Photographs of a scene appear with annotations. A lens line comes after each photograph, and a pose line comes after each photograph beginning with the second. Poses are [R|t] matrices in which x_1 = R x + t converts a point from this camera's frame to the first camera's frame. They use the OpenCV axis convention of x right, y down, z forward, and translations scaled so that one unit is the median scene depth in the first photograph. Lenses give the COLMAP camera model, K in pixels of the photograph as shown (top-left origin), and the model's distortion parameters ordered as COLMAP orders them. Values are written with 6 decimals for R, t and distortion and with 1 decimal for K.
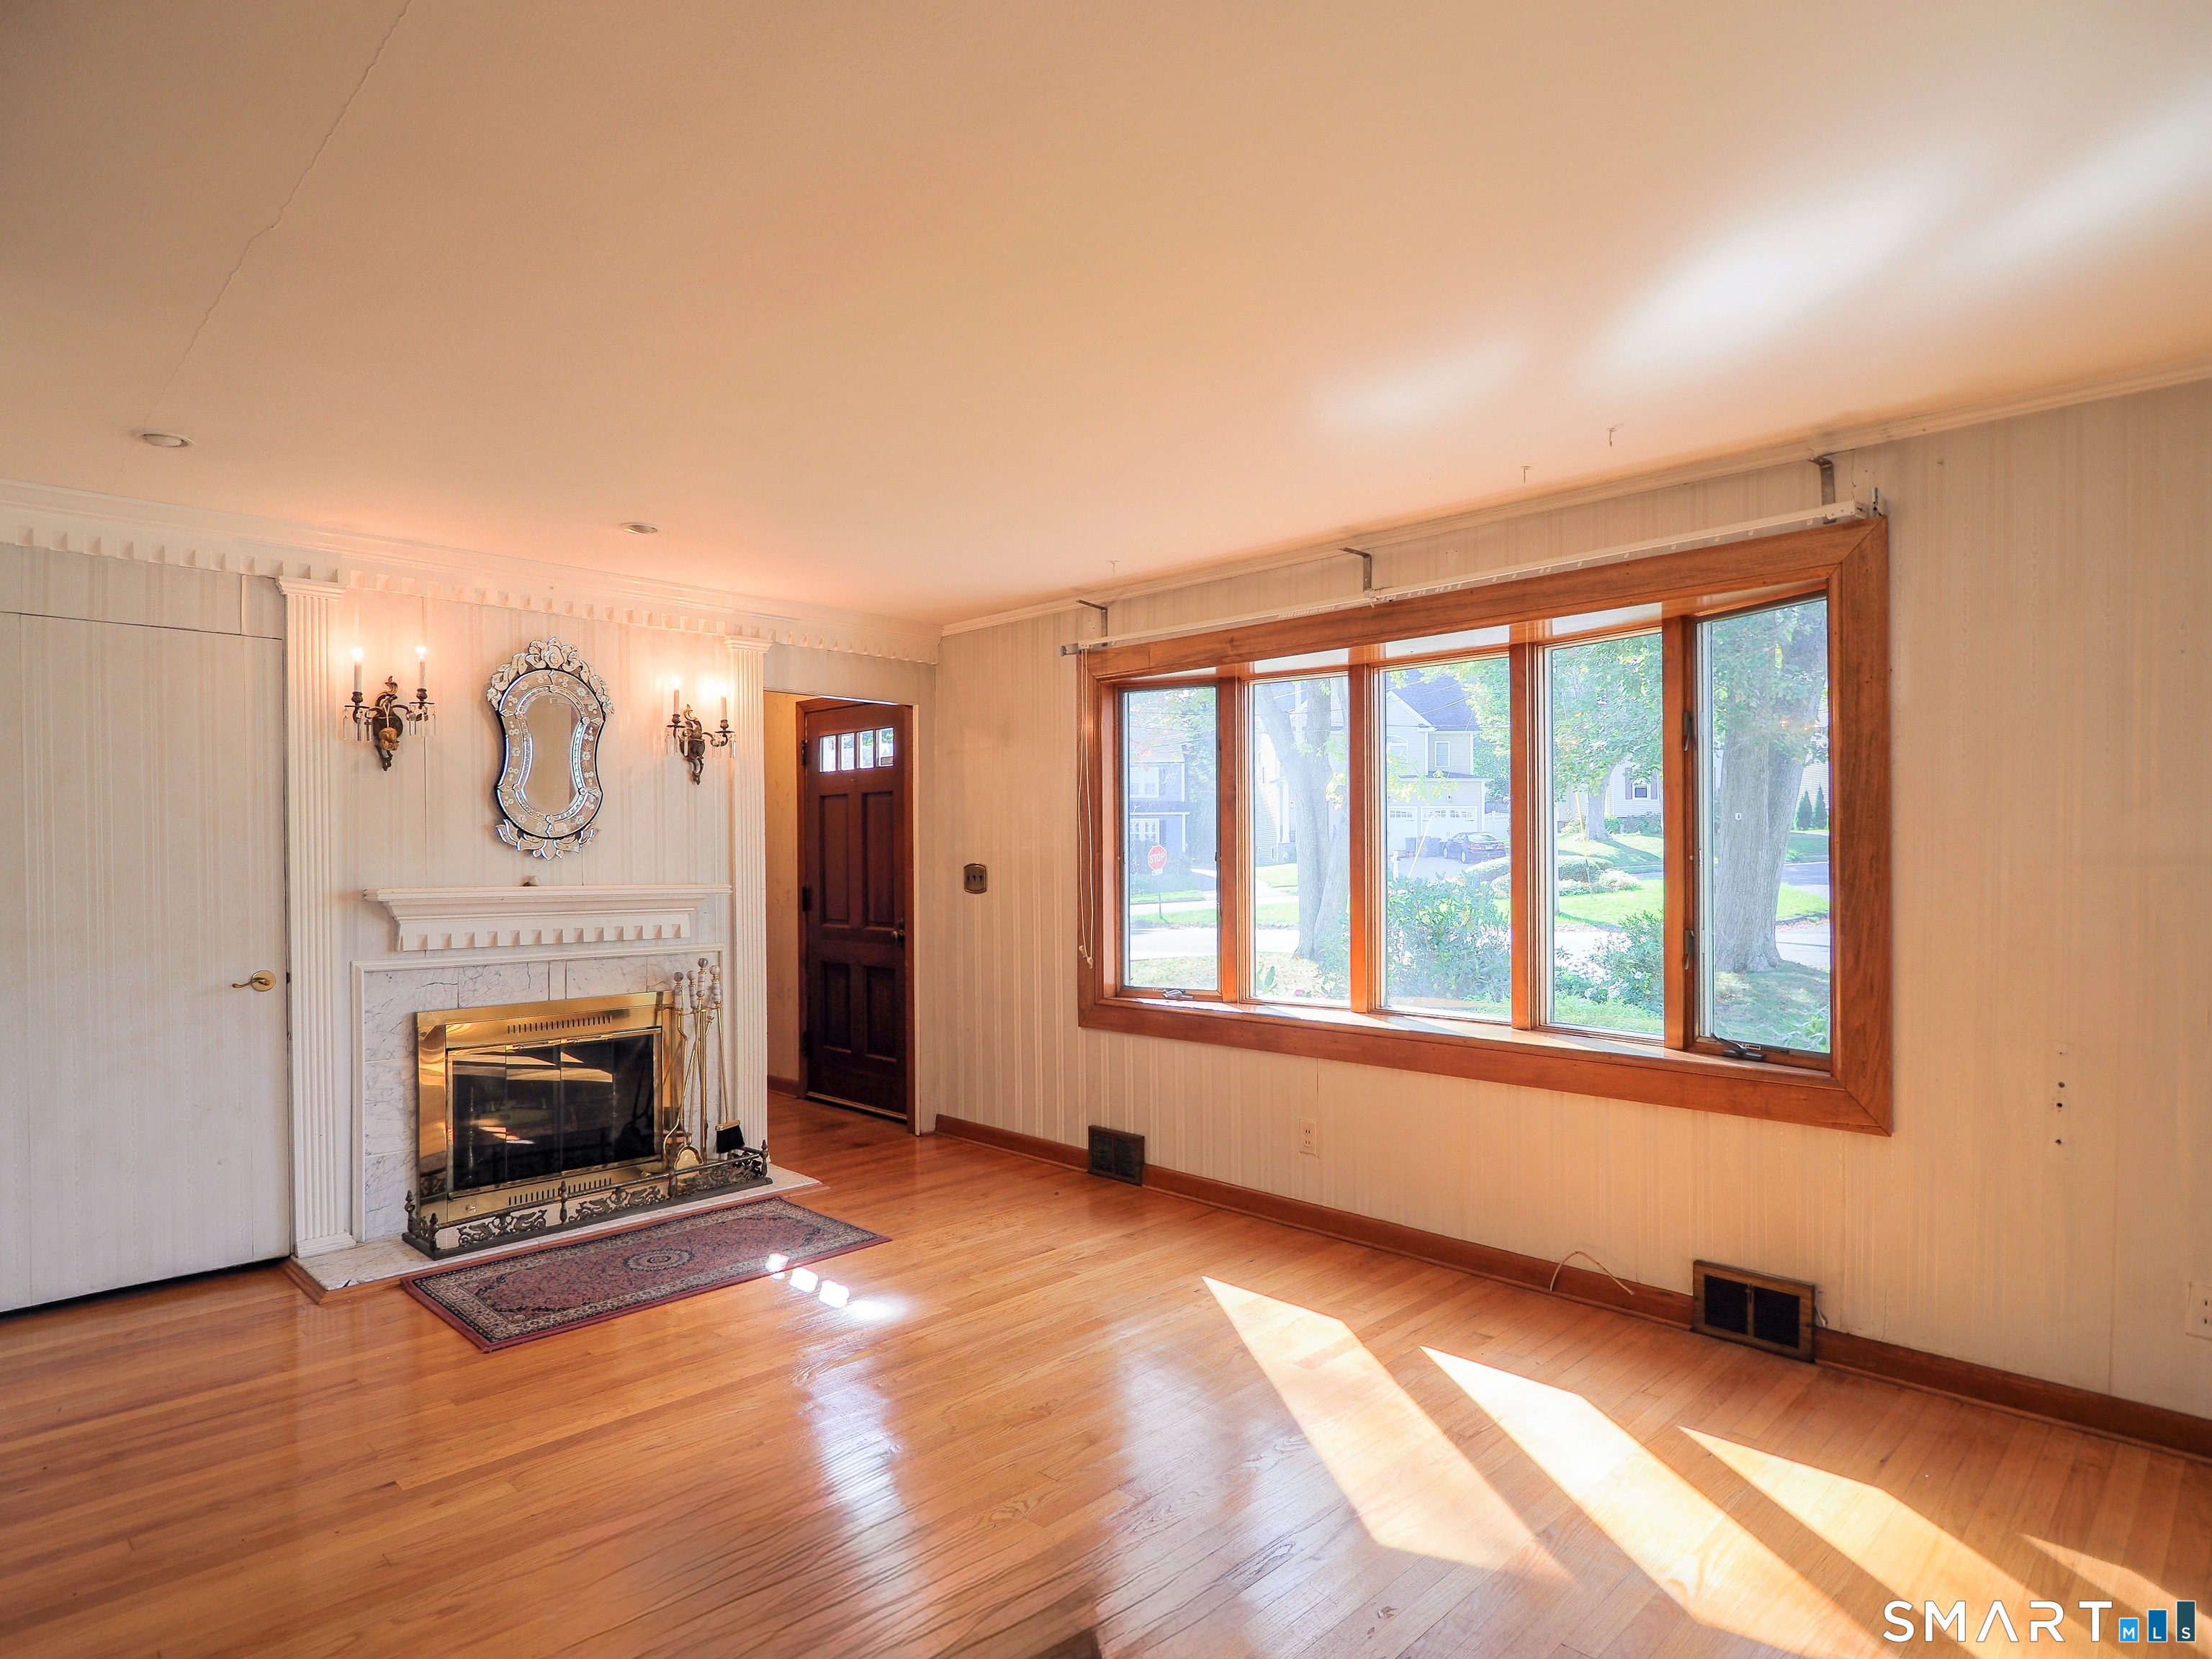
lens RADIAL K [[1213.2, 0, 1104.1], [0, 1213.2, 853.8], [0, 0, 1]] dist [-0.001729, -0.002262]
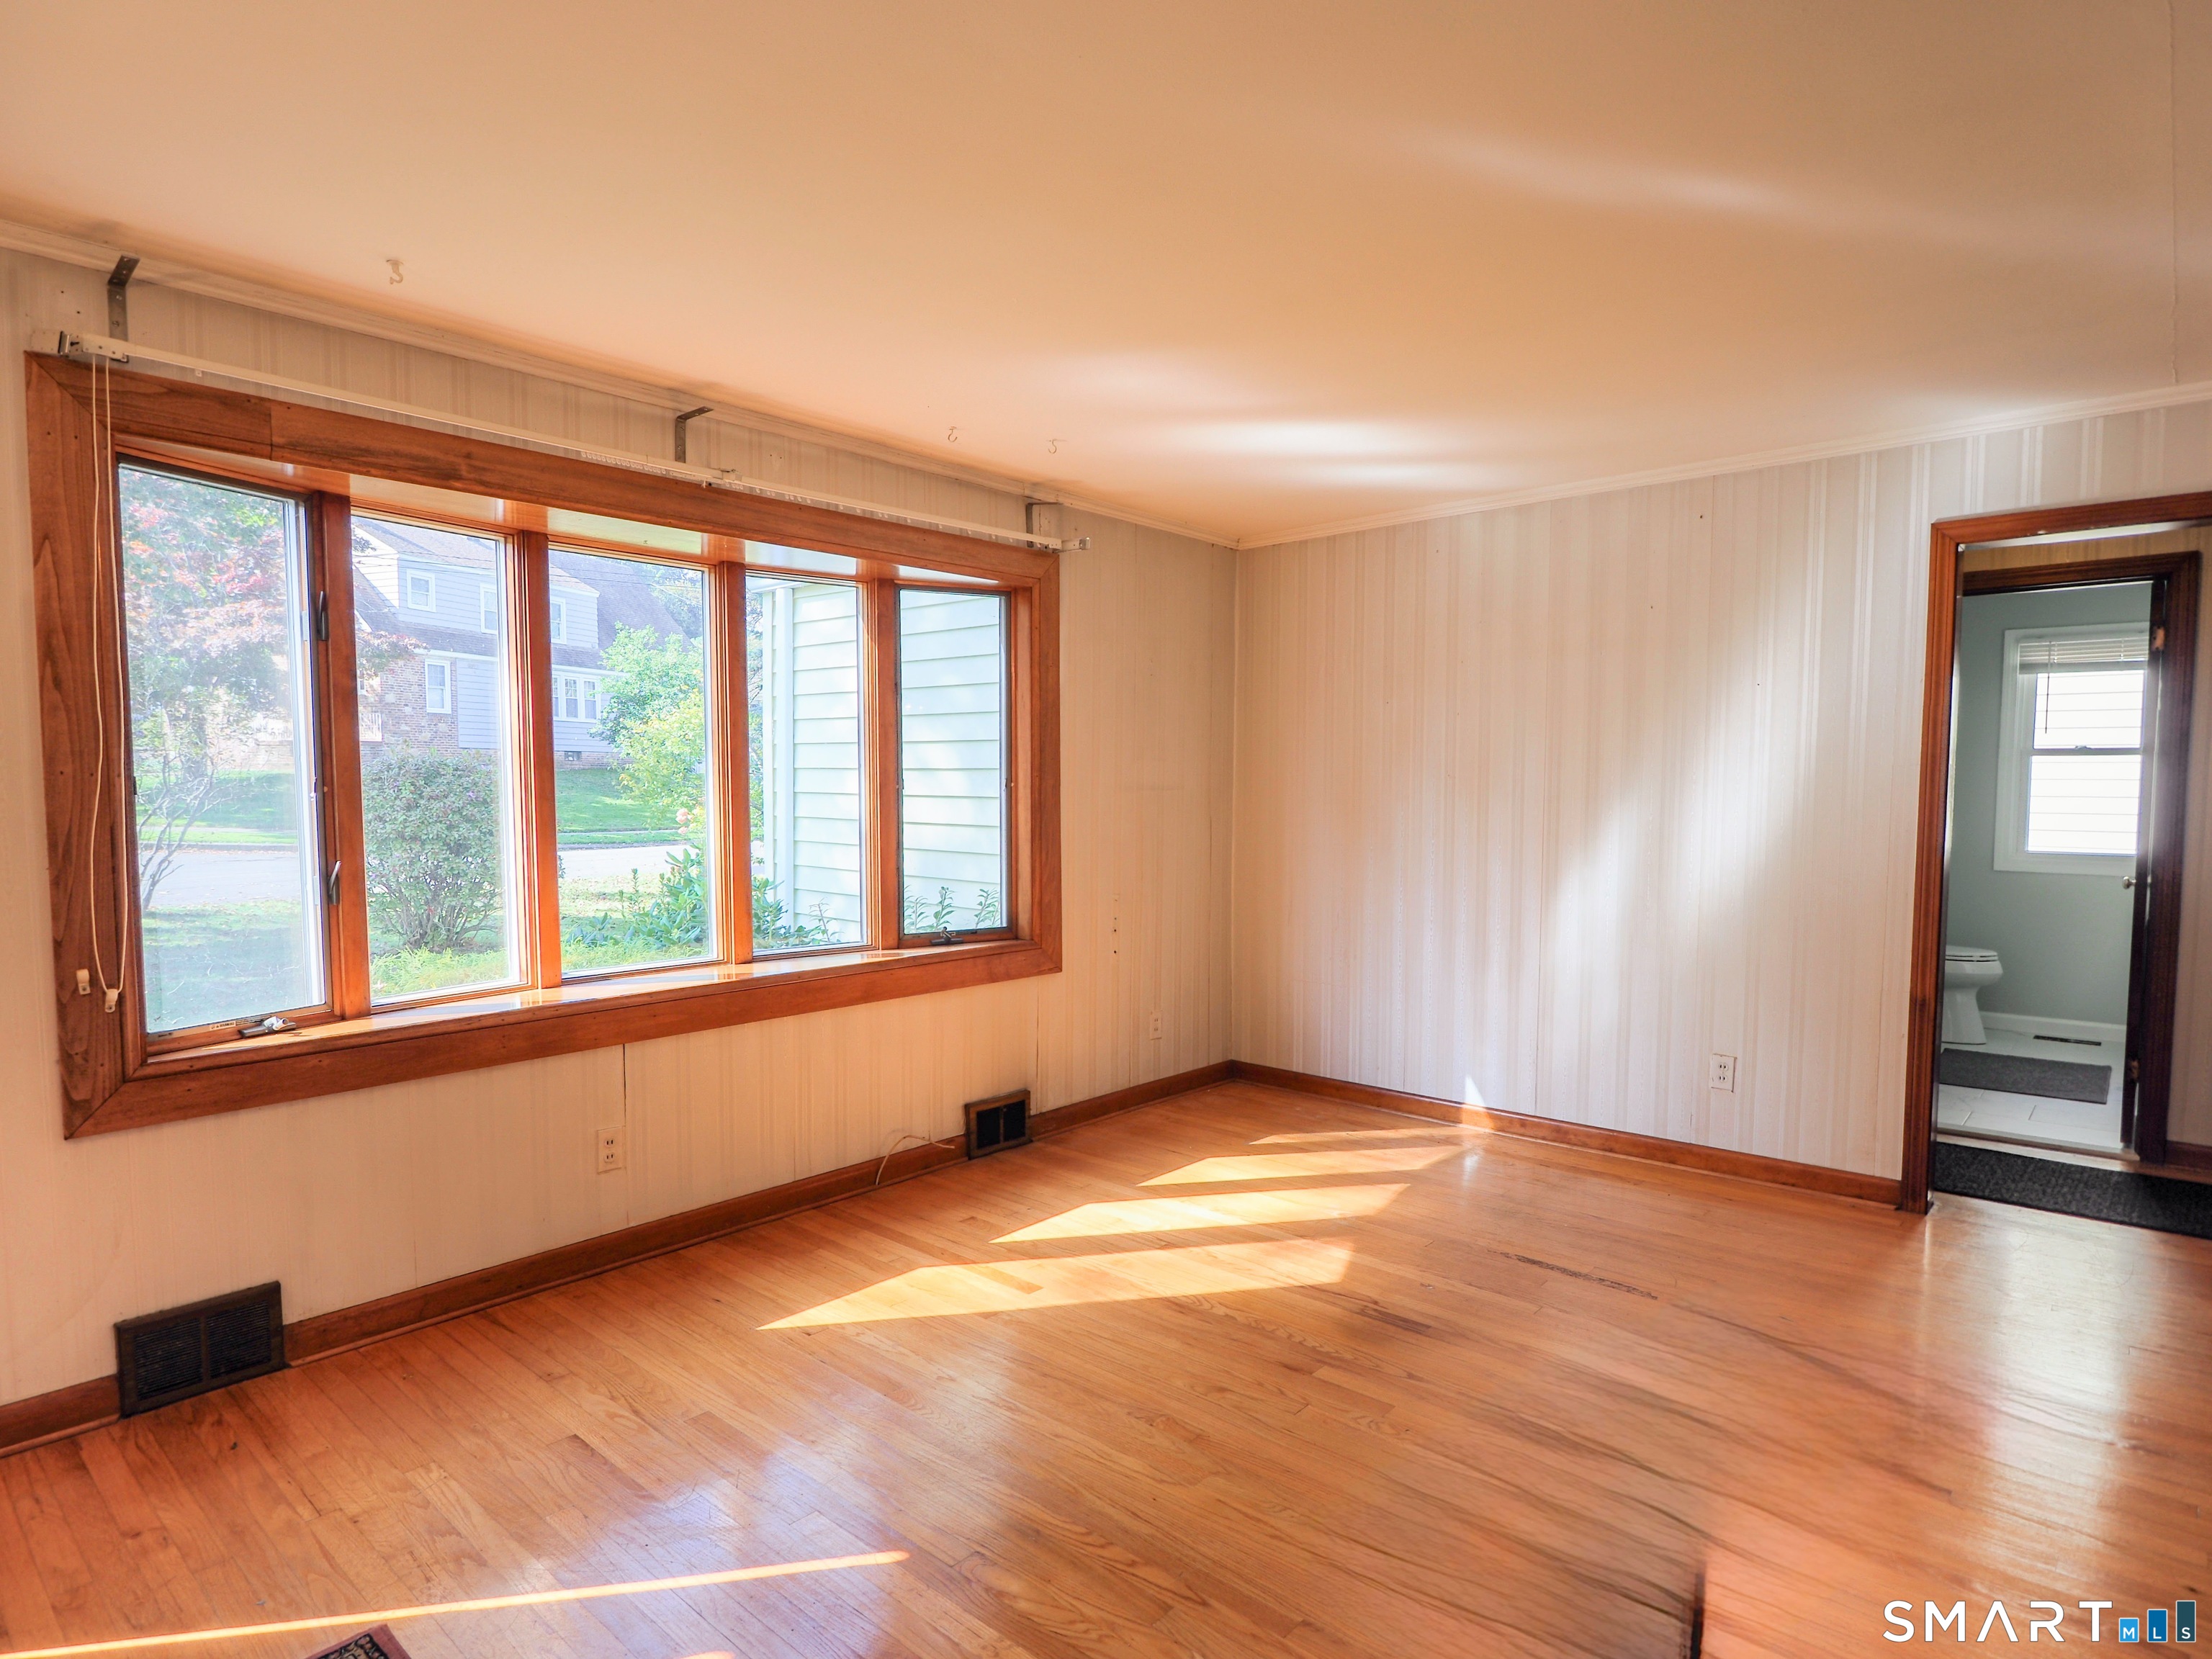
lens RADIAL K [[1213.2, 0, 1104.1], [0, 1213.2, 853.8], [0, 0, 1]] dist [-0.001729, -0.002262]
pose [[-0.050976, -0.054853, 0.997192, -0.637835], [-0.001868, 0.998494, 0.054829, 0.003031], [-0.998698, 0.000932, -0.051002, 0.764460]]
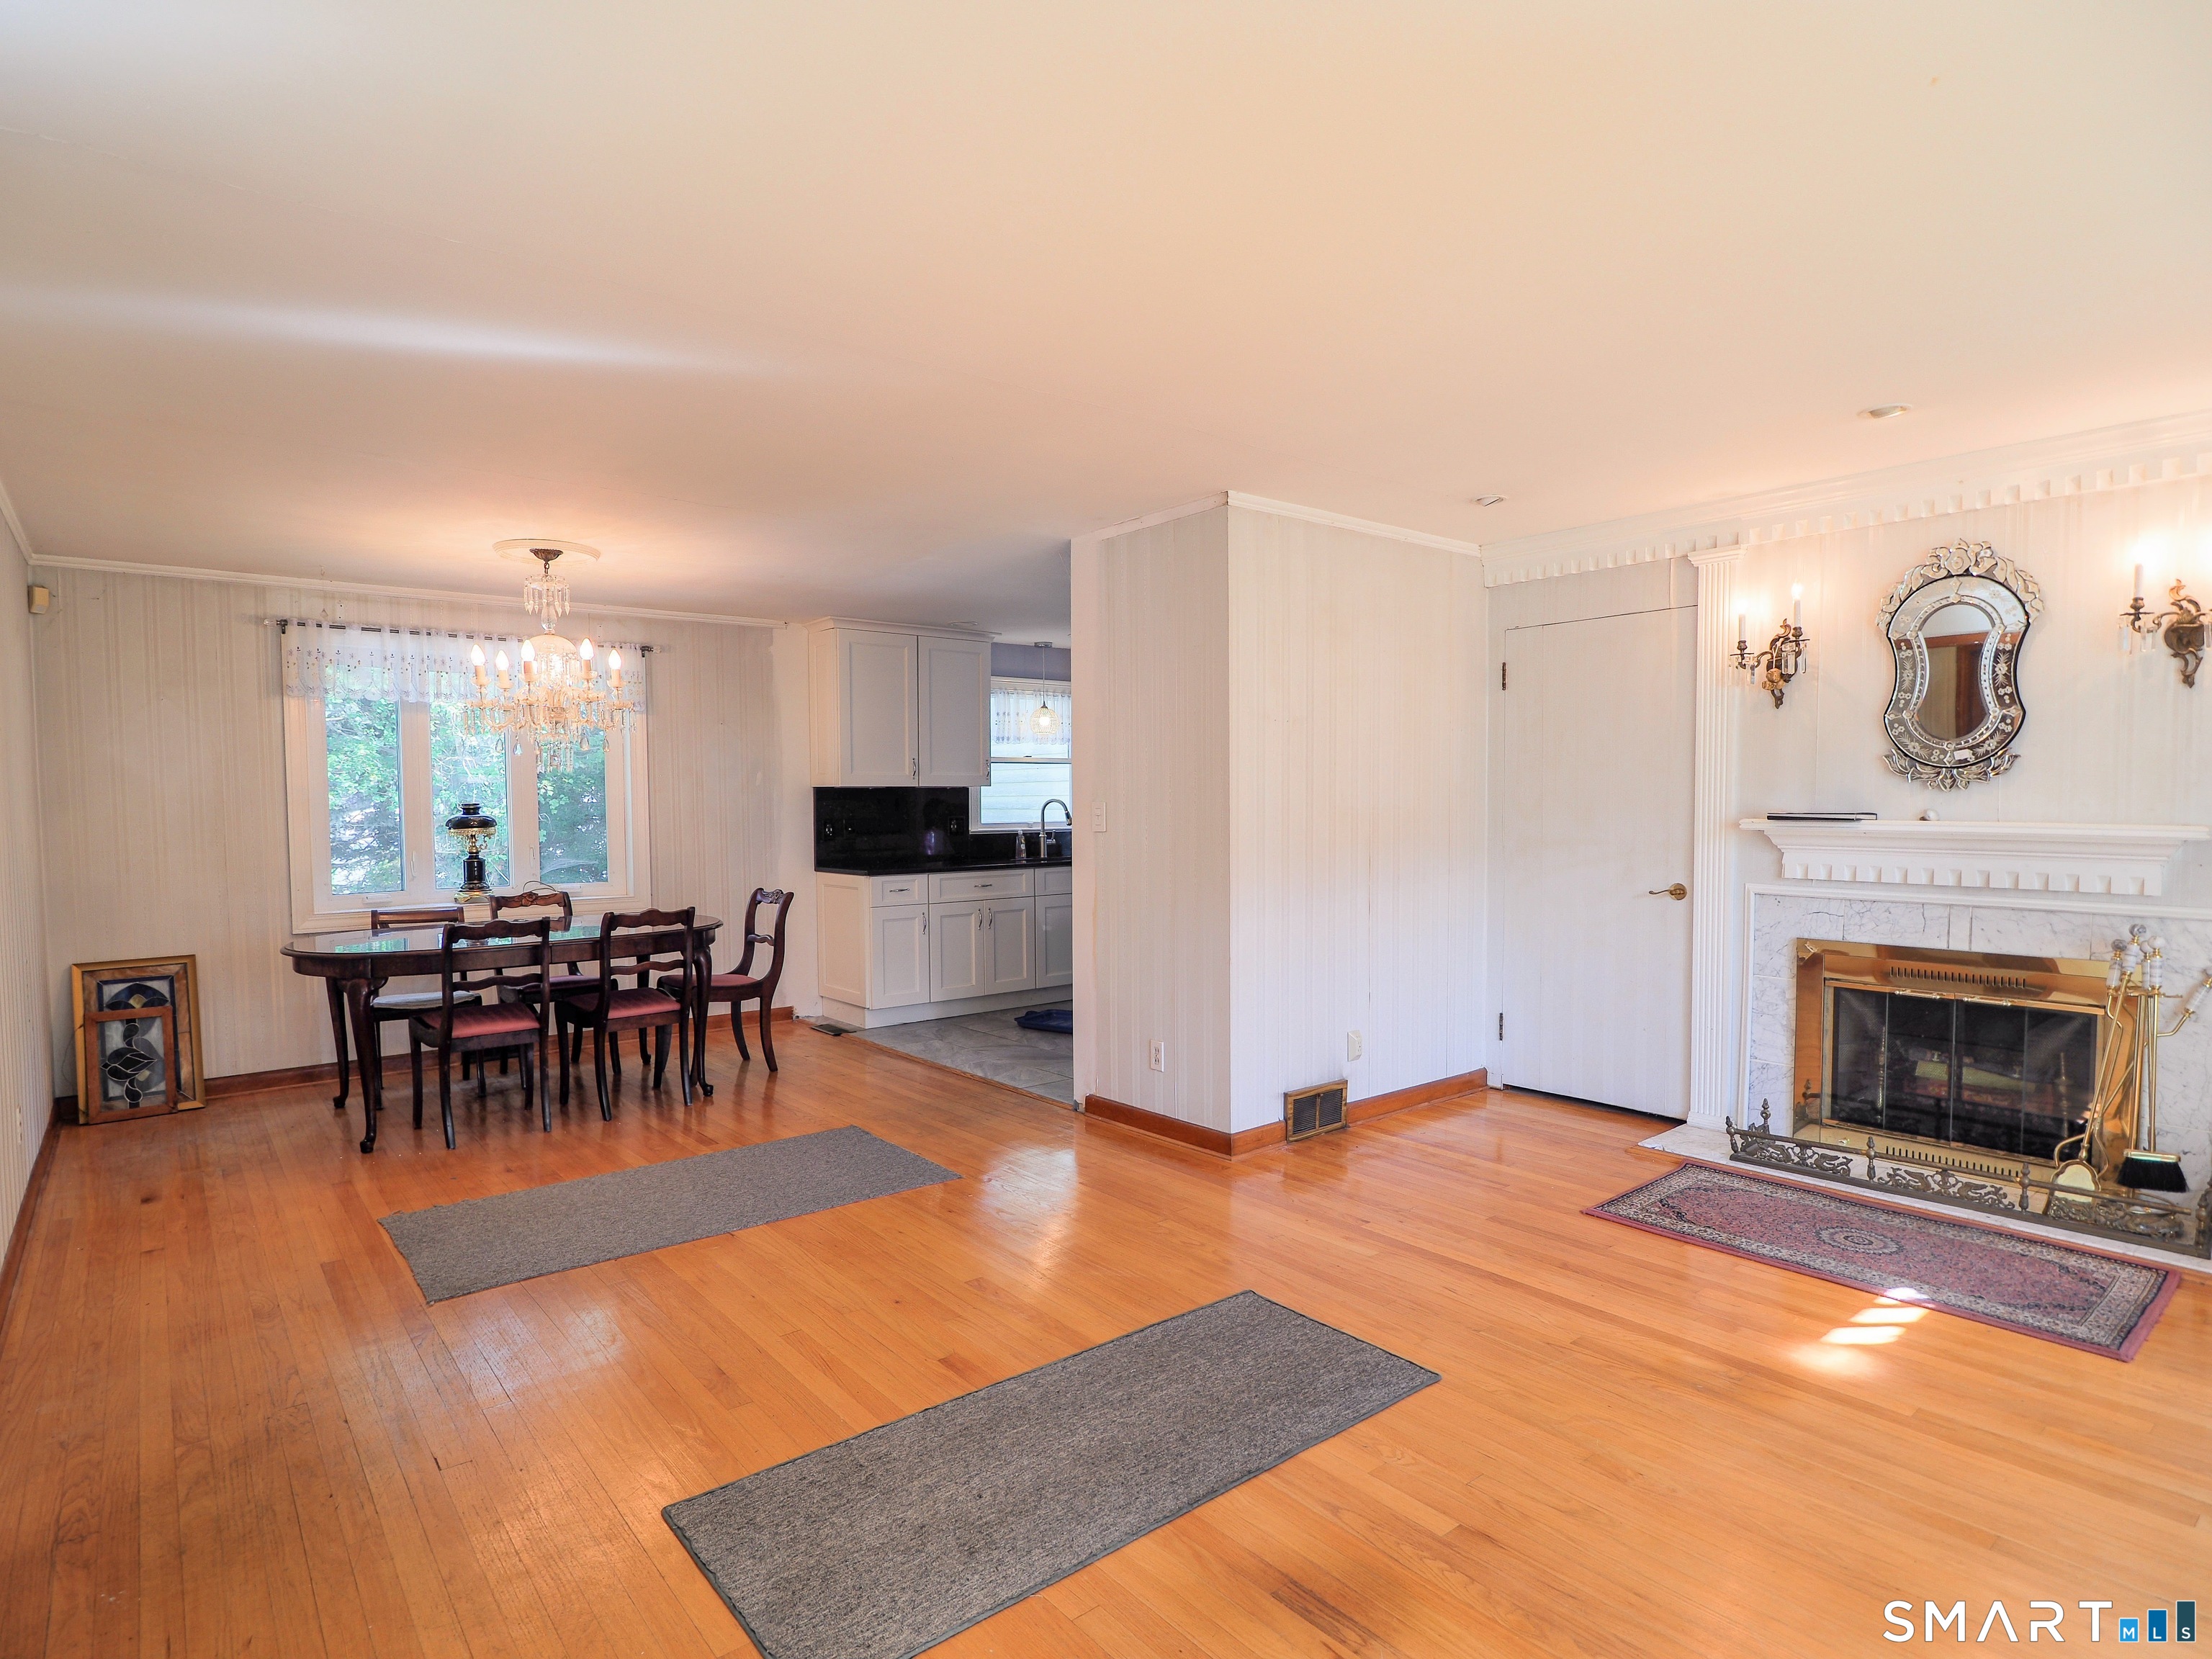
lens RADIAL K [[1213.2, 0, 1104.1], [0, 1213.2, 853.8], [0, 0, 1]] dist [-0.001729, -0.002262]
pose [[-0.108336, 0.051009, -0.992805, 0.537646], [0.009747, 0.998689, 0.050248, -0.000236], [0.994066, -0.004233, -0.108692, 0.518382]]
